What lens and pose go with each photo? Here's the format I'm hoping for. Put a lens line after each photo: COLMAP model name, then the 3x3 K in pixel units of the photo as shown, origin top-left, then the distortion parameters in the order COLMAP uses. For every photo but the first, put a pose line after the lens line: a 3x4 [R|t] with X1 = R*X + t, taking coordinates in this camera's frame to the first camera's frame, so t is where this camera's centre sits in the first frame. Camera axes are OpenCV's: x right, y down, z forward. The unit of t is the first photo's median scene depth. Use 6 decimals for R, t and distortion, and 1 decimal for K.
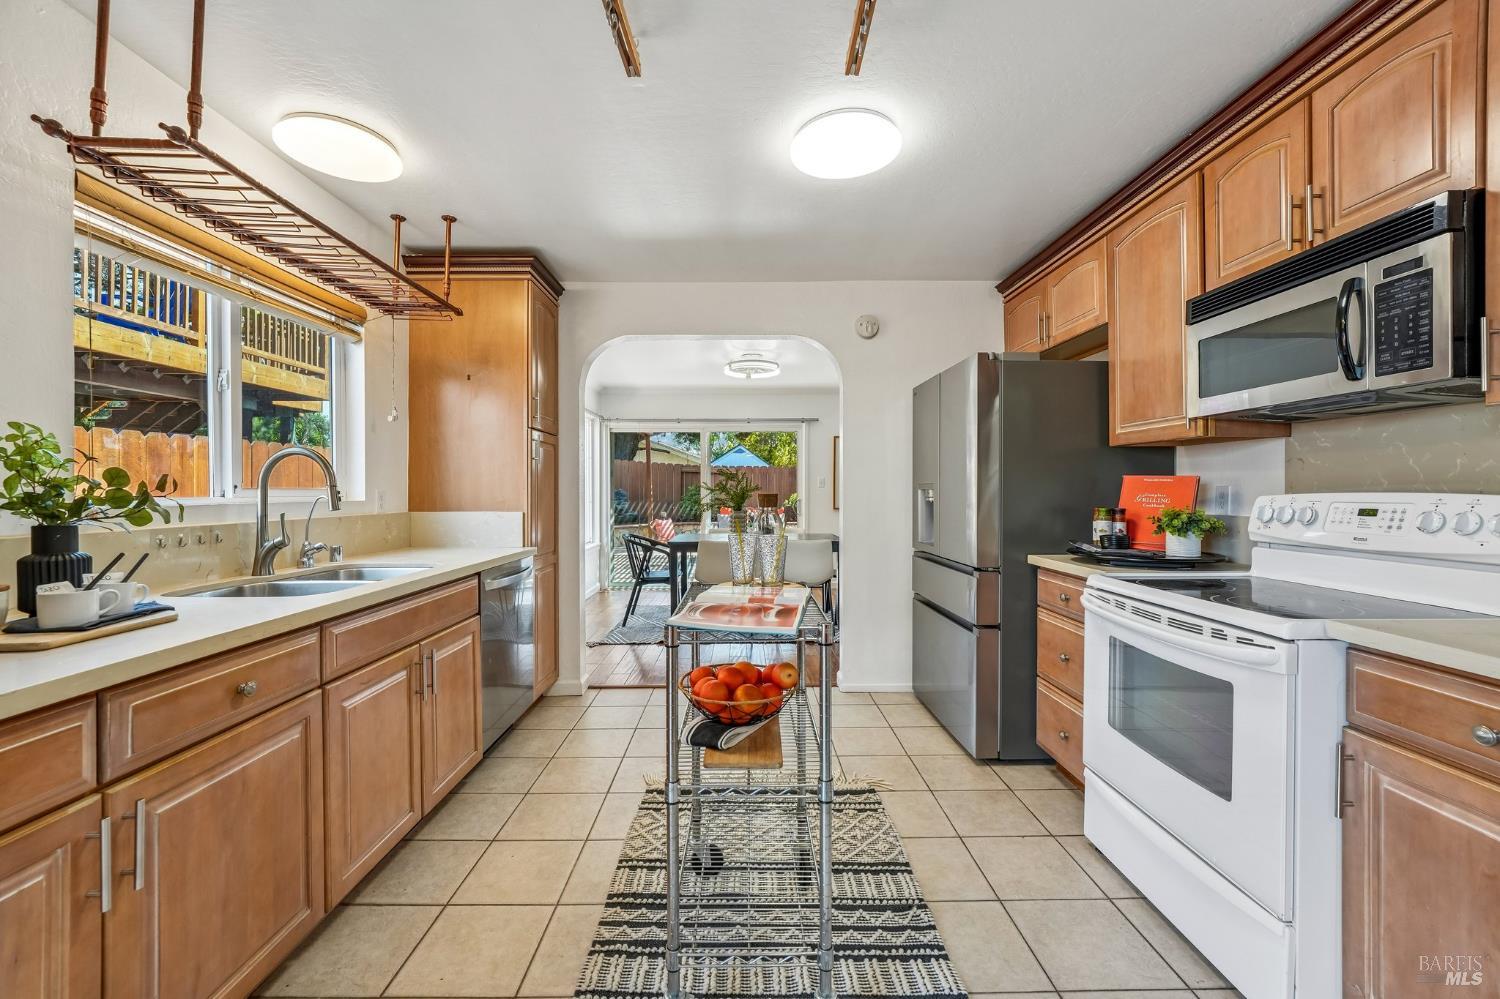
lens RADIAL K [[609.5, 0, 739.5], [0, 609.5, 492.5], [0, 0, 1]] dist [-0.018034, 0.004031]
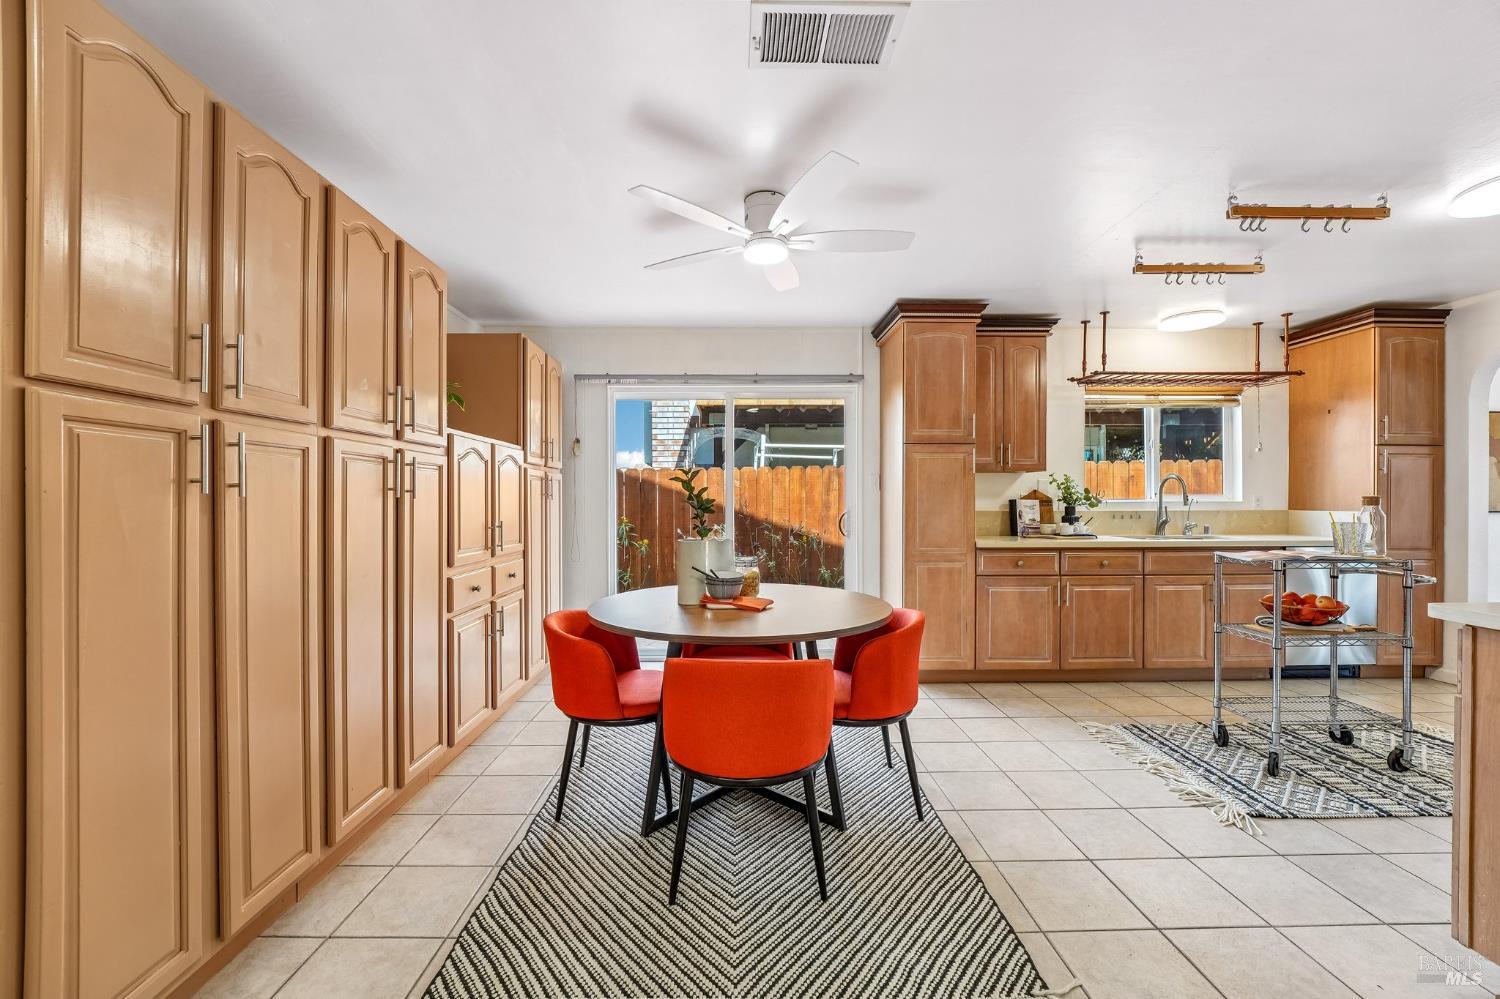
lens RADIAL K [[609.5, 0, 763.0], [0, 609.5, 498.8], [0, 0, 1]] dist [-0.018034, 0.004031]
pose [[0.037698, 0.003848, -0.999282, 1.246461], [-0.001701, 0.999991, 0.003787, 0.002656], [0.999288, 0.001557, 0.037705, -0.467771]]
